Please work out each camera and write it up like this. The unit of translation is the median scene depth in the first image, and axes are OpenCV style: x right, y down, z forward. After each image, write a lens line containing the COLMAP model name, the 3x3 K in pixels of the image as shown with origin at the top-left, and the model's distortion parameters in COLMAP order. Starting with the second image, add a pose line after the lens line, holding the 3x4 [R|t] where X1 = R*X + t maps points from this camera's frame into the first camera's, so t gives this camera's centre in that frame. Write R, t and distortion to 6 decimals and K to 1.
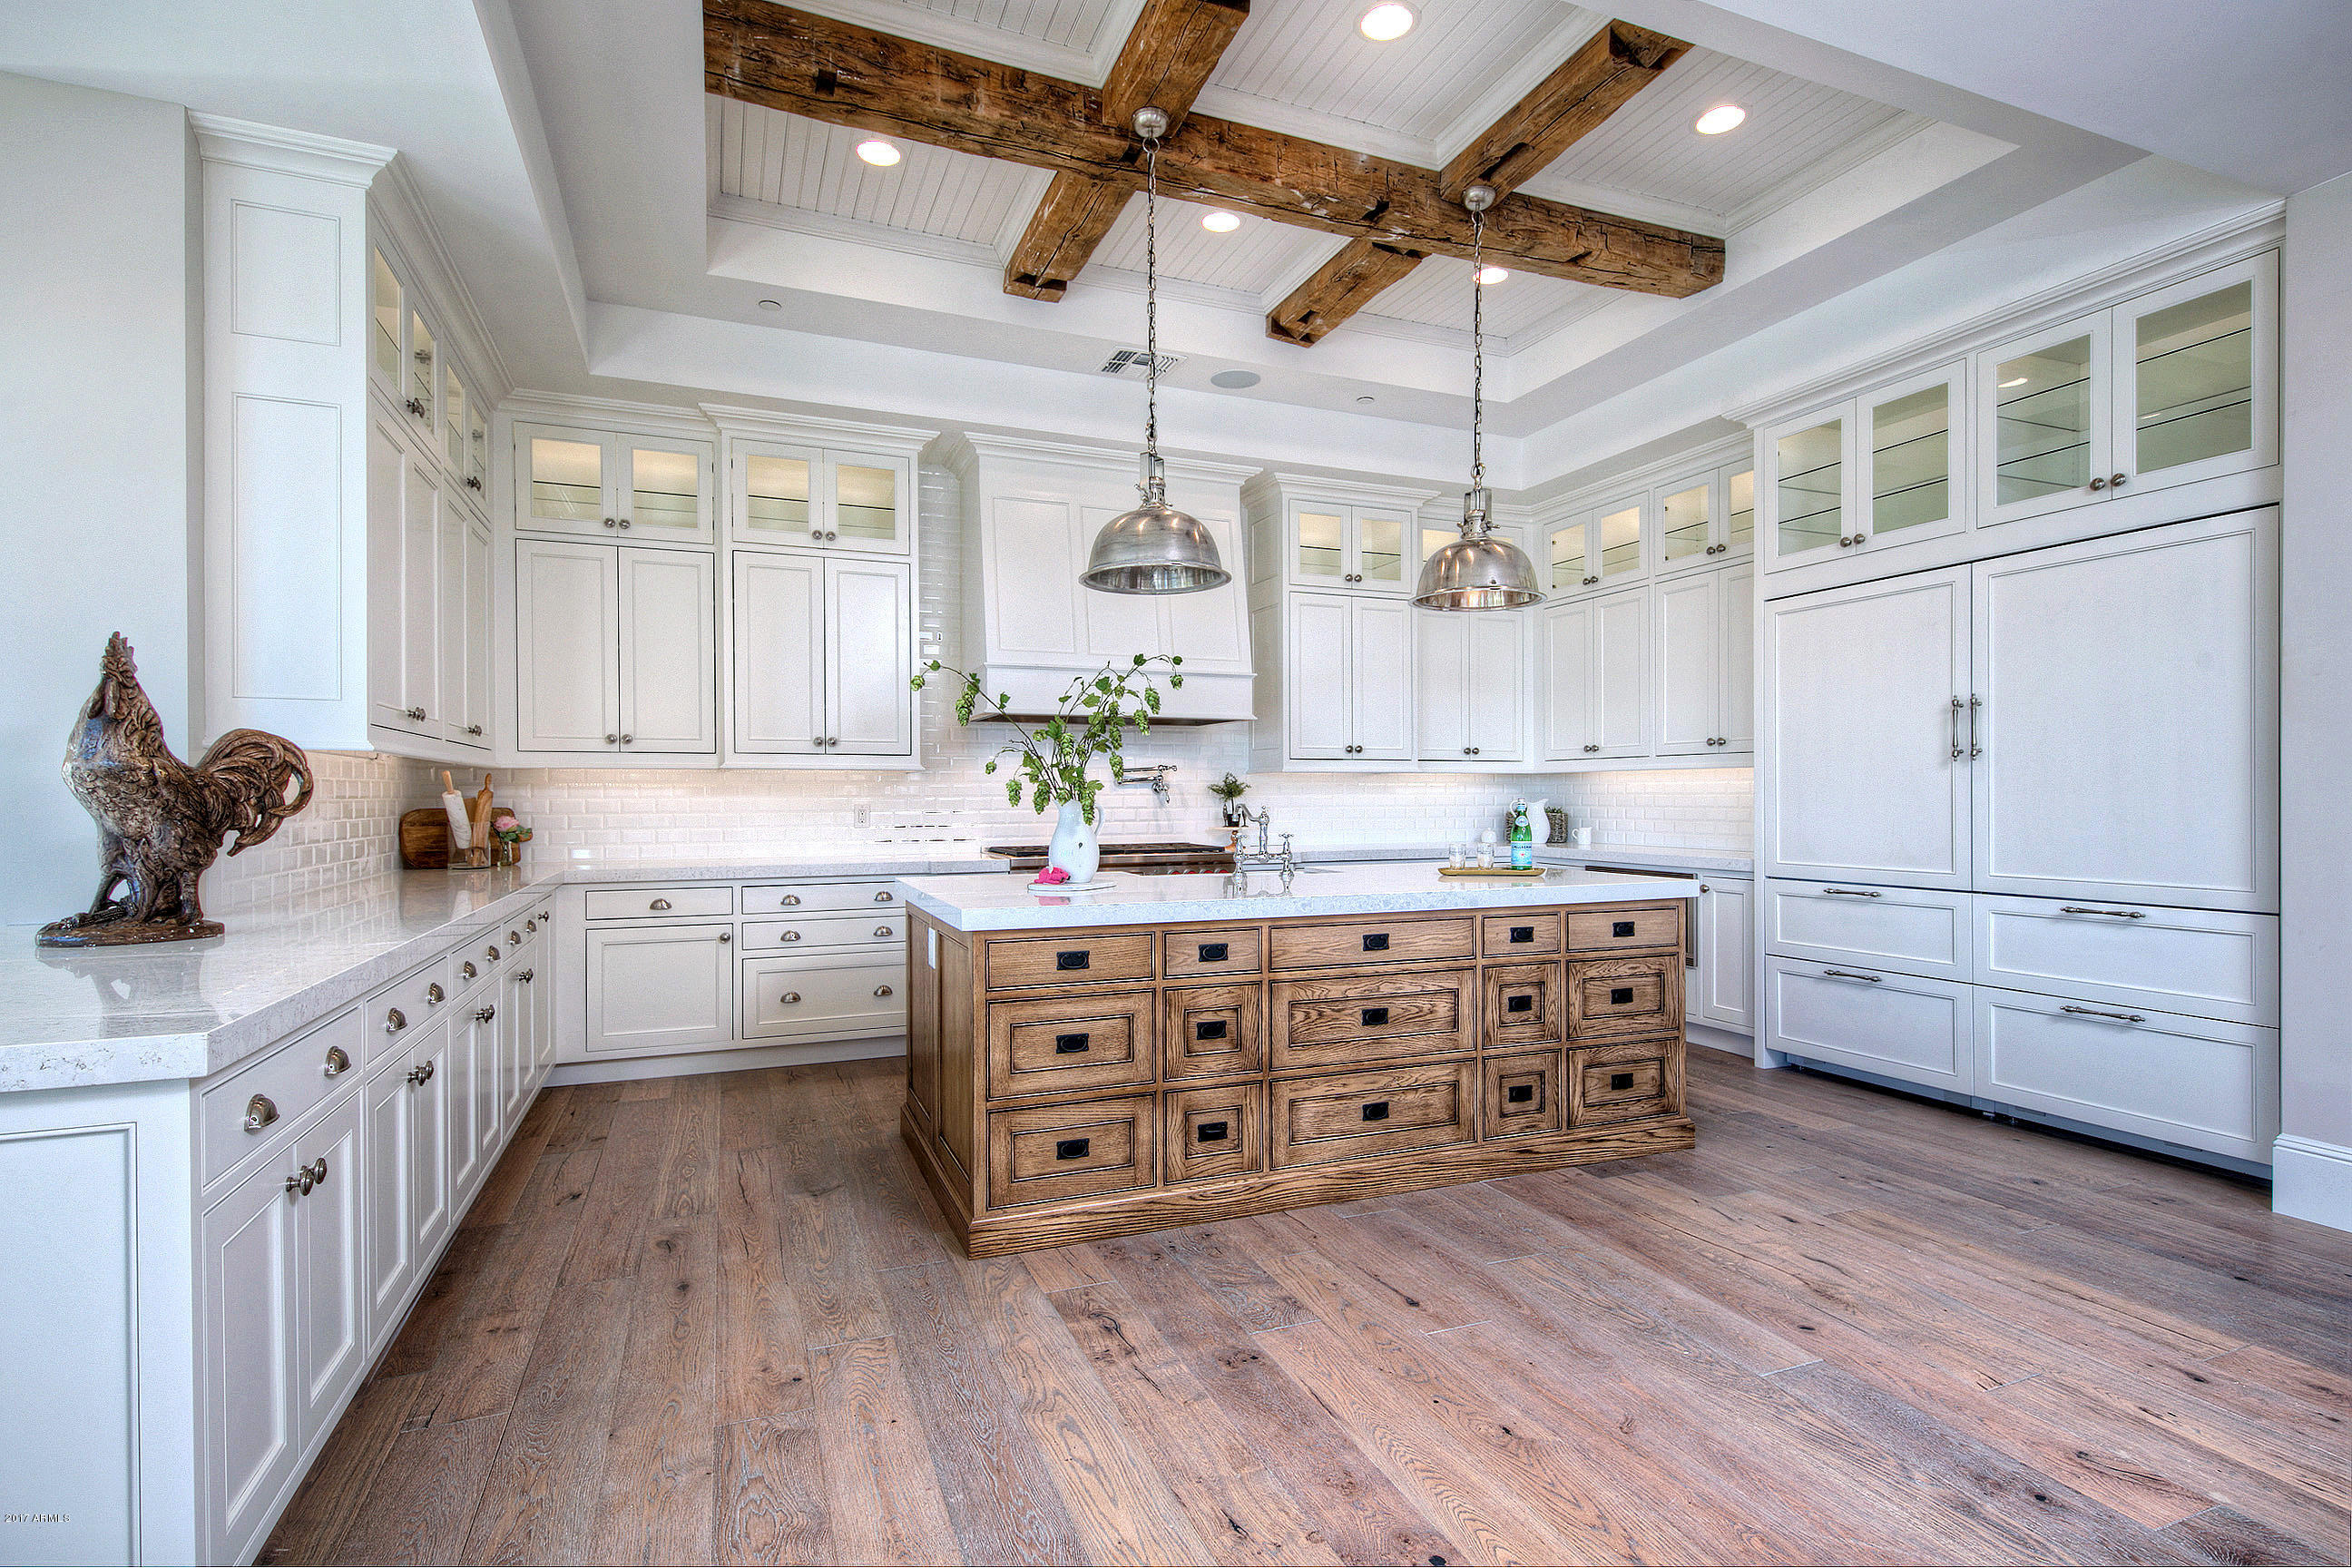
lens RADIAL K [[1131.4, 0, 1189.0], [0, 1131.4, 795.8], [0, 0, 1]] dist [0.019116, -0.010647]
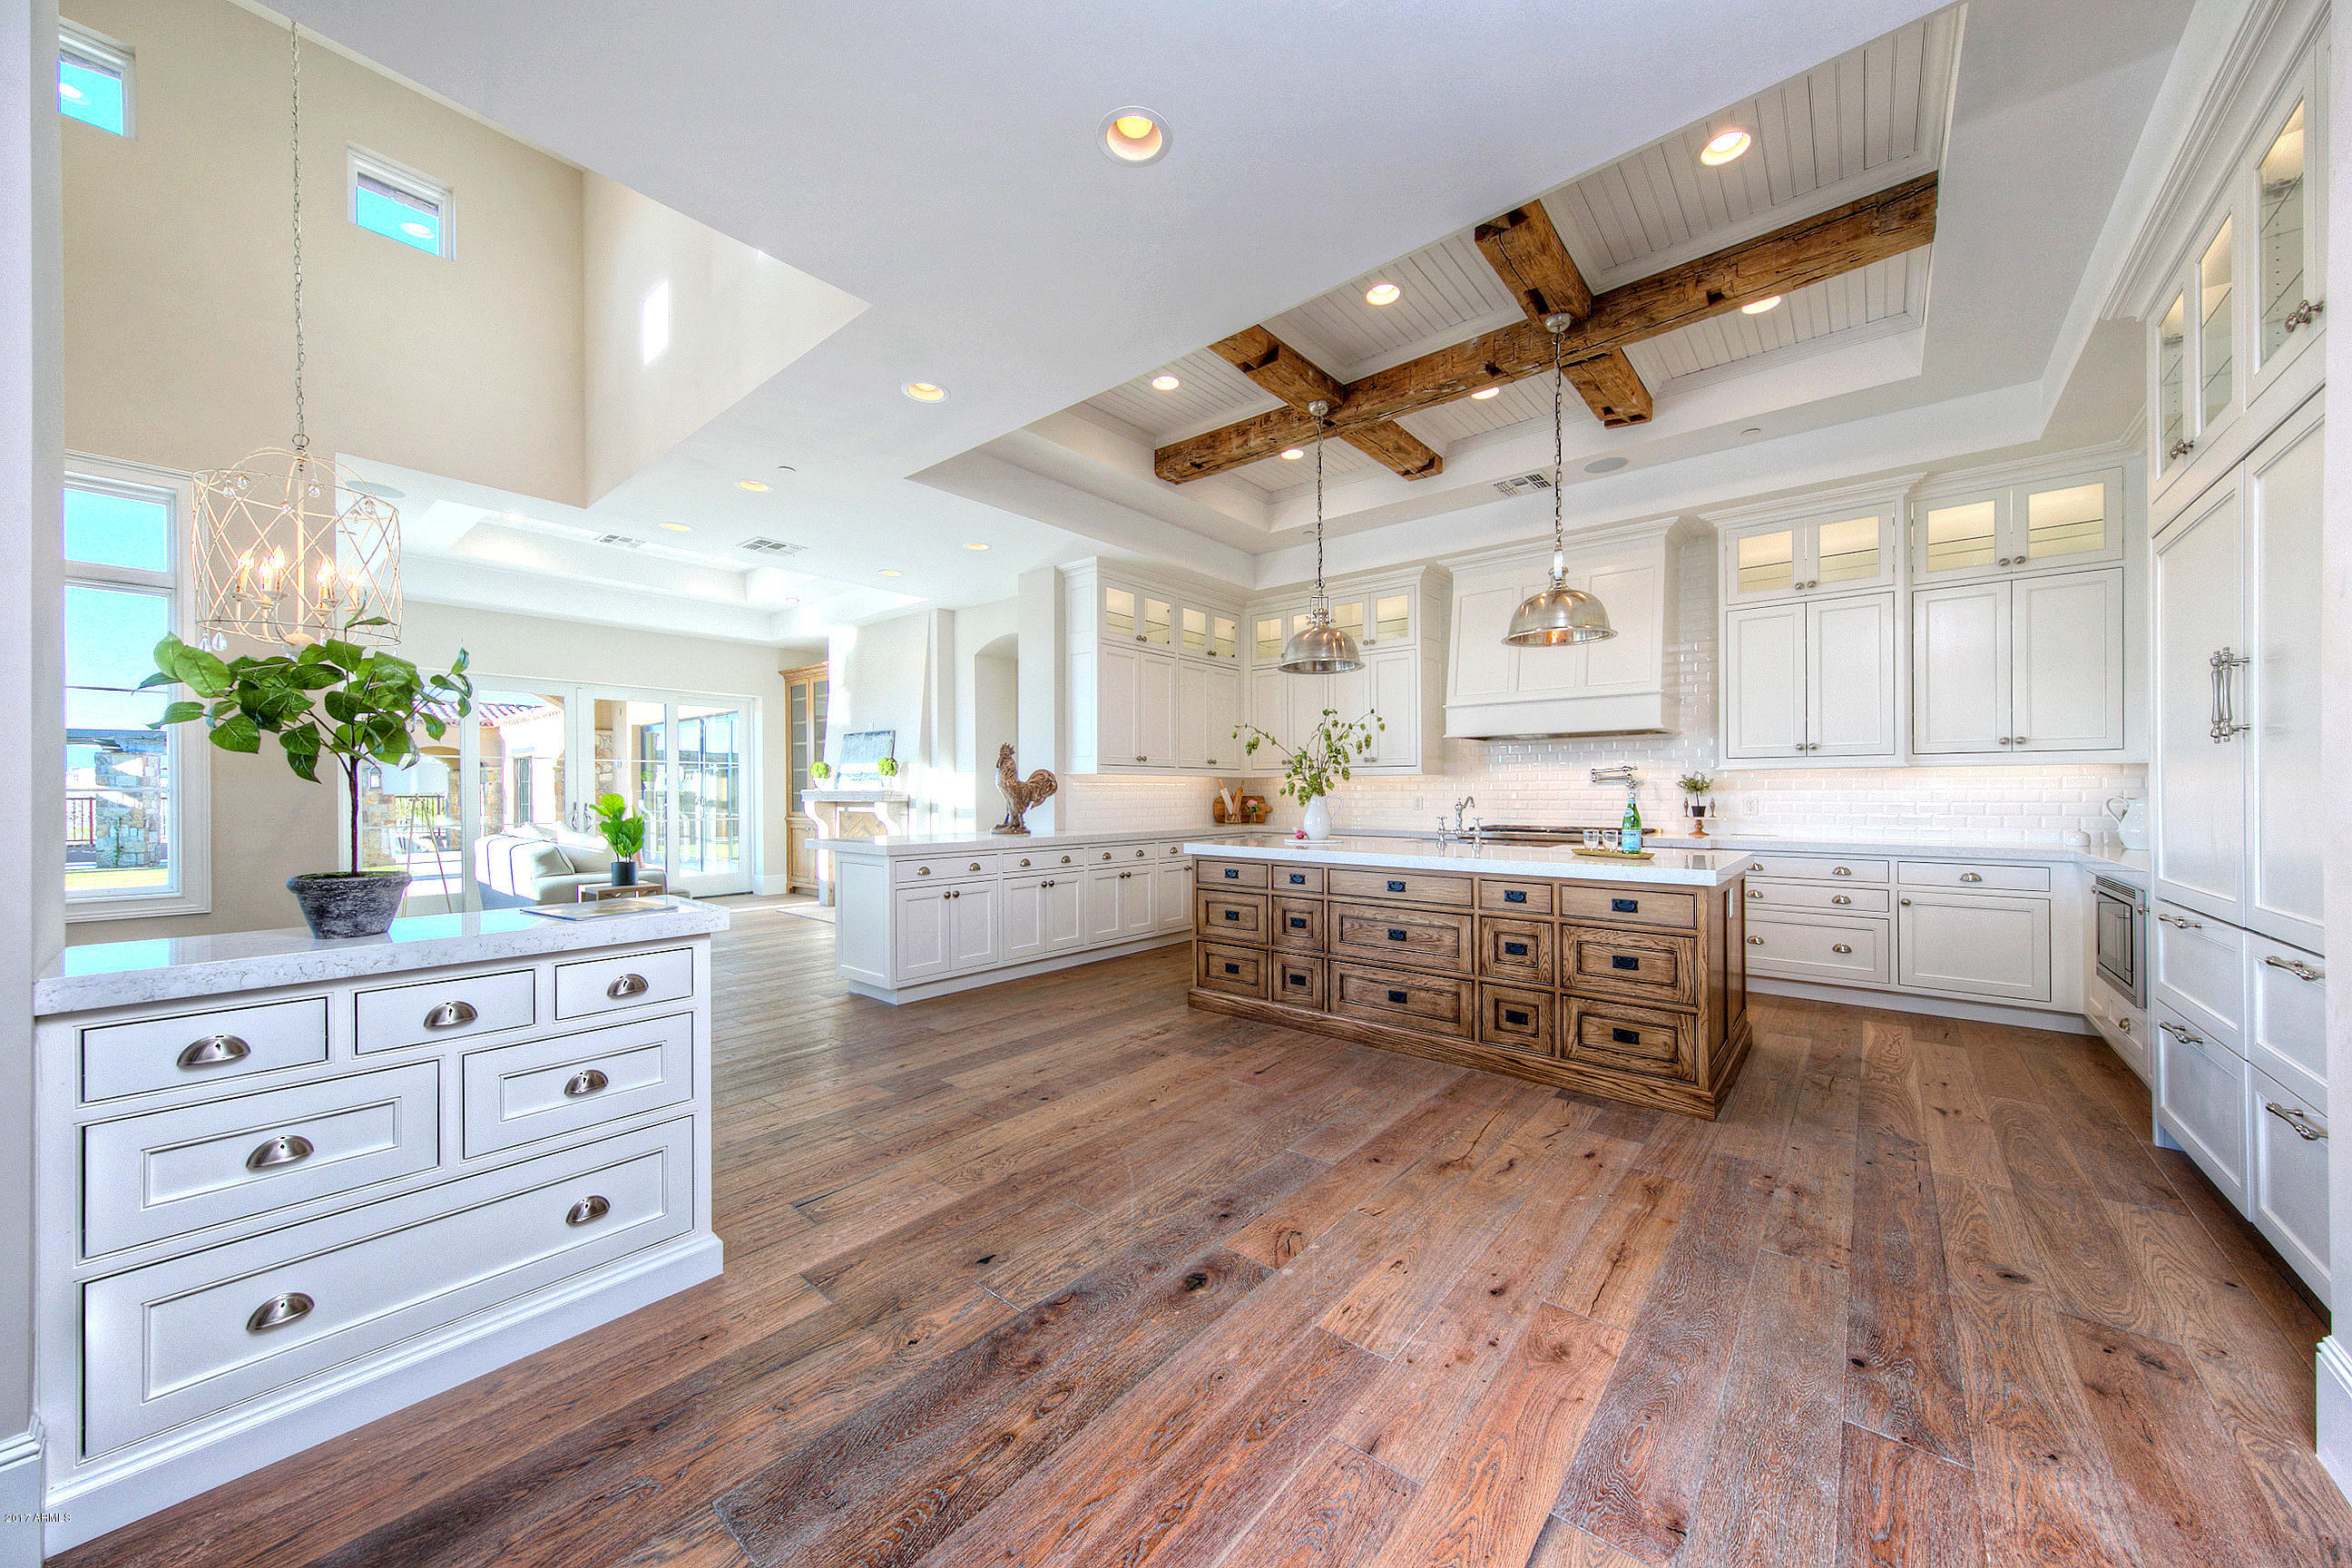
lens RADIAL K [[822.6, 0, 1175.2], [0, 822.6, 791.3], [0, 0, 1]] dist [0.010158, 0.000002]
pose [[0.461496, 0.000821, -0.887142, 0.991427], [-0.000534, 1.000000, 0.000647, 0.000142], [0.887142, 0.000175, 0.461496, 0.215254]]
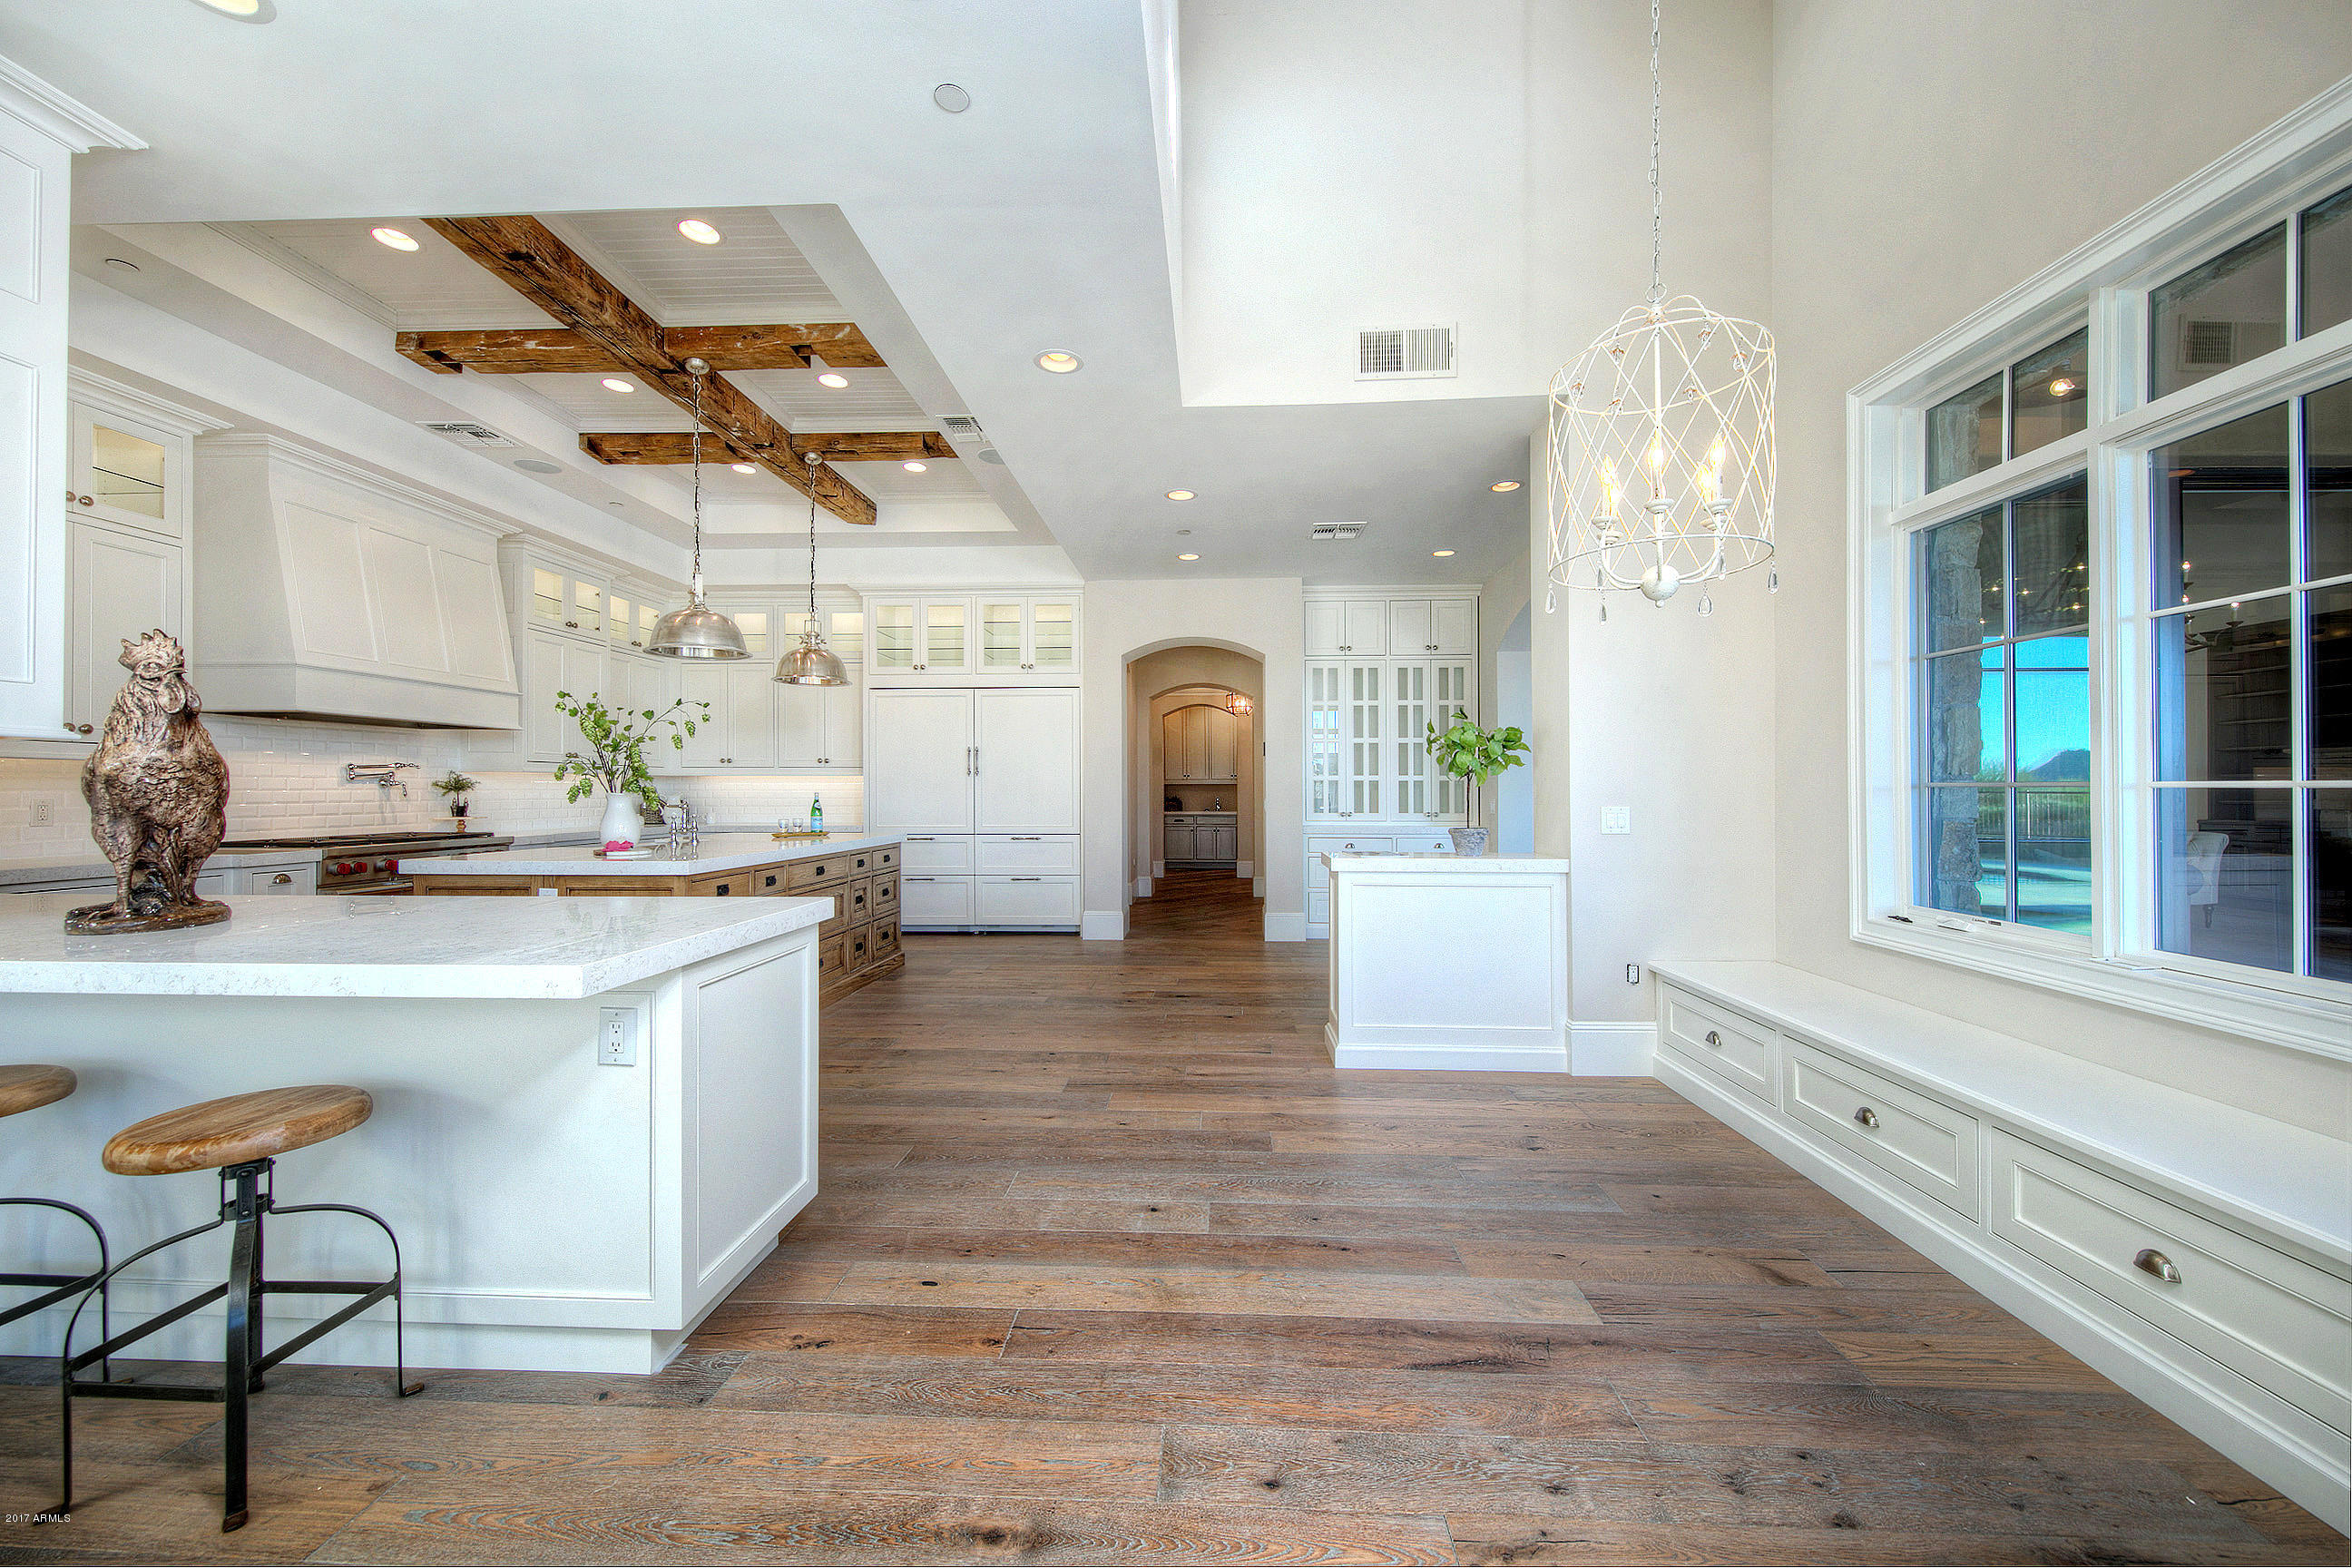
lens RADIAL K [[879.8, 0, 1176.0], [0, 879.8, 784.0], [0, 0, 1]] dist [0.009297, 0.000011]
pose [[0.427446, 0.008708, 0.903999, -0.859021], [0.000205, 0.999953, -0.009730, 0.003157], [-0.904041, 0.004345, 0.427424, -0.128327]]
